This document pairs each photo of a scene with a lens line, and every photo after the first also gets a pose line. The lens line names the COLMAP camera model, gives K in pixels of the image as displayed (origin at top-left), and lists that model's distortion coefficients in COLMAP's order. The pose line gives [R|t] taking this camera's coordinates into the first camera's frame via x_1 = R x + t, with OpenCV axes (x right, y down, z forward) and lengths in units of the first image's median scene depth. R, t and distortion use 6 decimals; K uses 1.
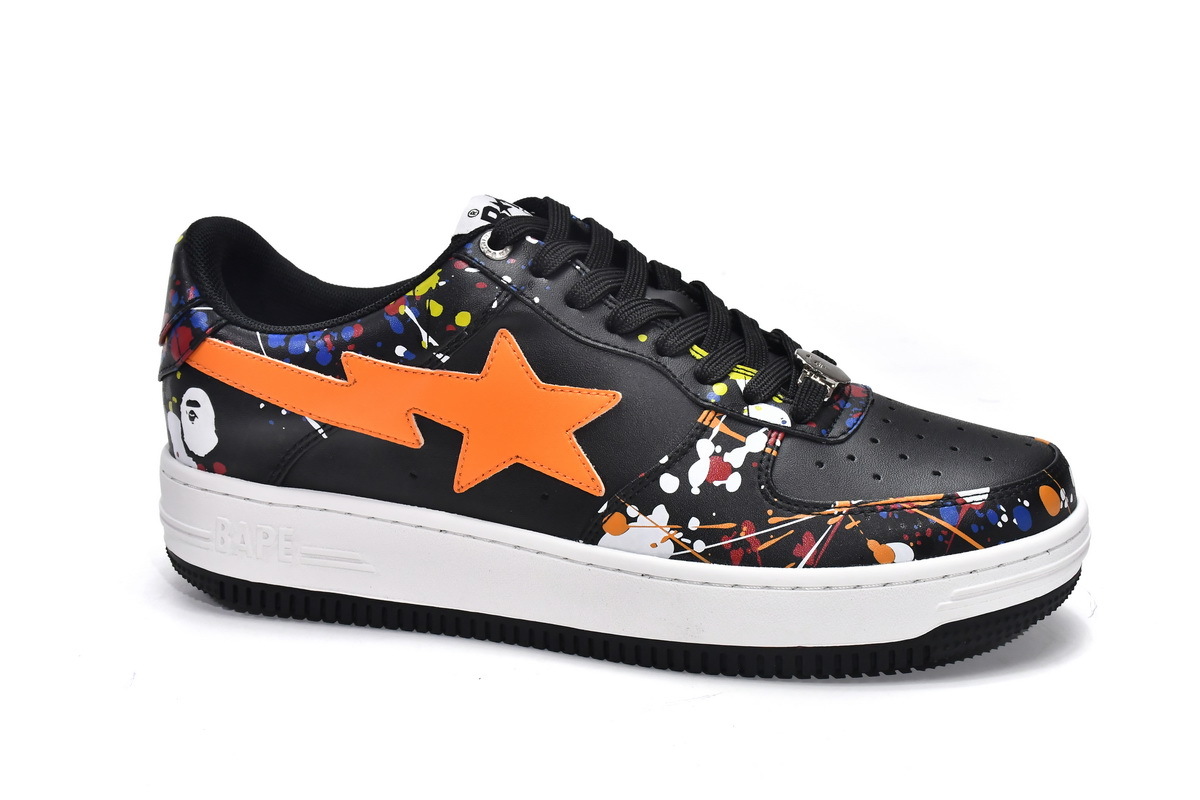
lens RADIAL K [[1958.3, 0, 604.0], [0, 1958.3, 395.5], [0, 0, 1]] dist [0.210795, 0.000000]
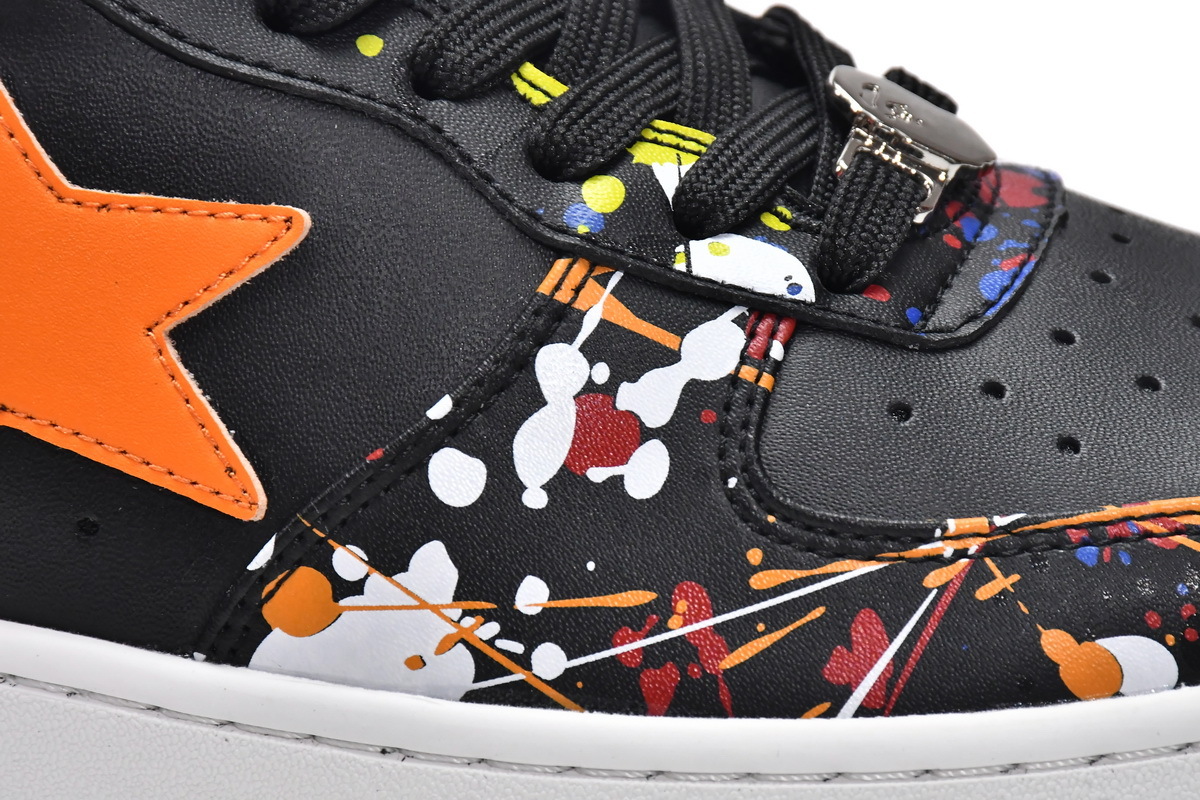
lens RADIAL K [[7103.7, 0, 601.1], [0, 7103.7, 405.3], [0, 0, 1]] dist [0.576900, 0.000000]
pose [[0.999061, -0.021639, 0.037535, 0.012354], [0.020294, 0.999151, 0.035842, -0.010900], [-0.038279, -0.035047, 0.998652, -0.220739]]
